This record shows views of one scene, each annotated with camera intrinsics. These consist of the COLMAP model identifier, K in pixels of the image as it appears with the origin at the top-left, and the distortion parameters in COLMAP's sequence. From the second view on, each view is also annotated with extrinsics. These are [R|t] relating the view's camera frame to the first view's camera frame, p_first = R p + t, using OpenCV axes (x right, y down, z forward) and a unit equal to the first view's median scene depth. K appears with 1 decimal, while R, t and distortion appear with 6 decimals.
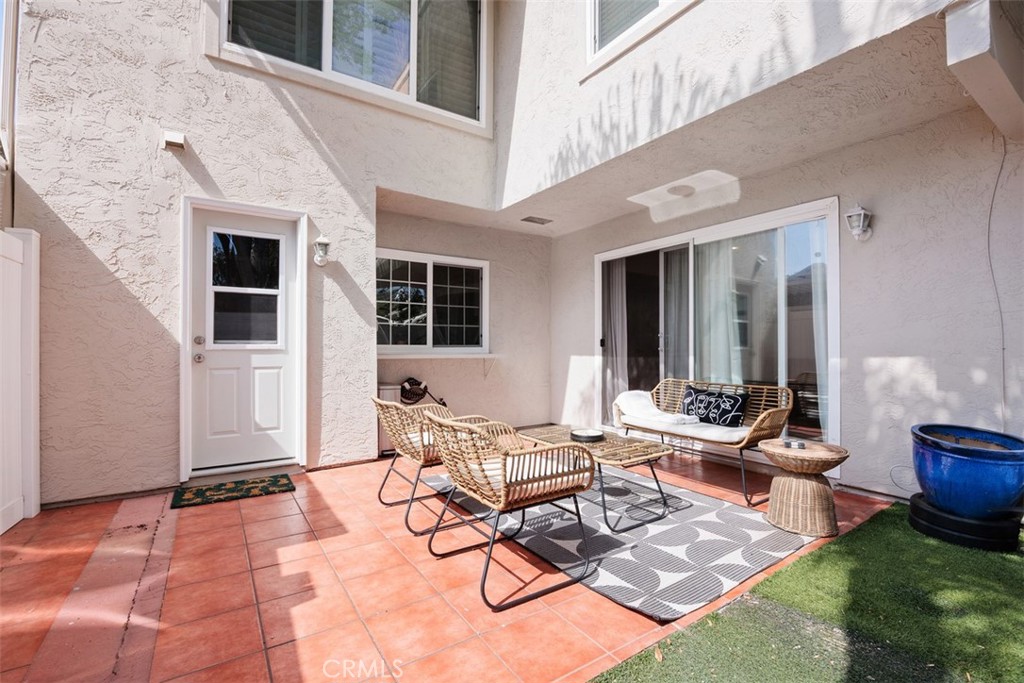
lens RADIAL K [[455.0, 0, 509.7], [0, 455.0, 340.3], [0, 0, 1]] dist [-0.012893, 0.000177]
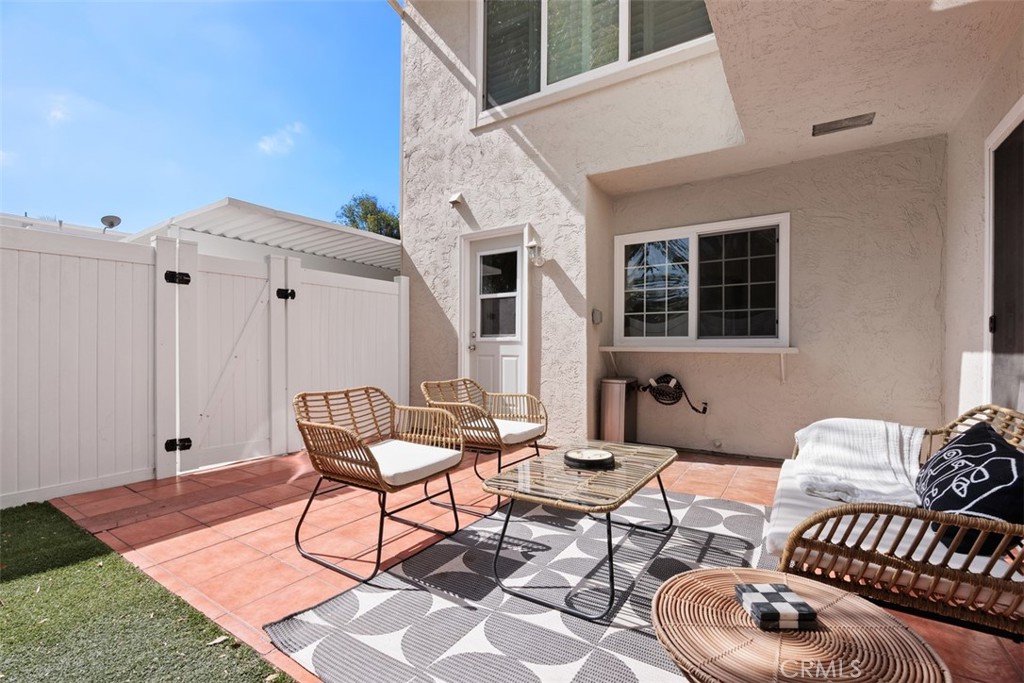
lens RADIAL K [[455.0, 0, 509.5], [0, 455.0, 347.2], [0, 0, 1]] dist [-0.012893, 0.000177]
pose [[0.391197, 0.000449, -0.920307, 0.621416], [0.010840, 0.999928, 0.005095, 0.030645], [0.920243, -0.011969, 0.391164, 0.515393]]
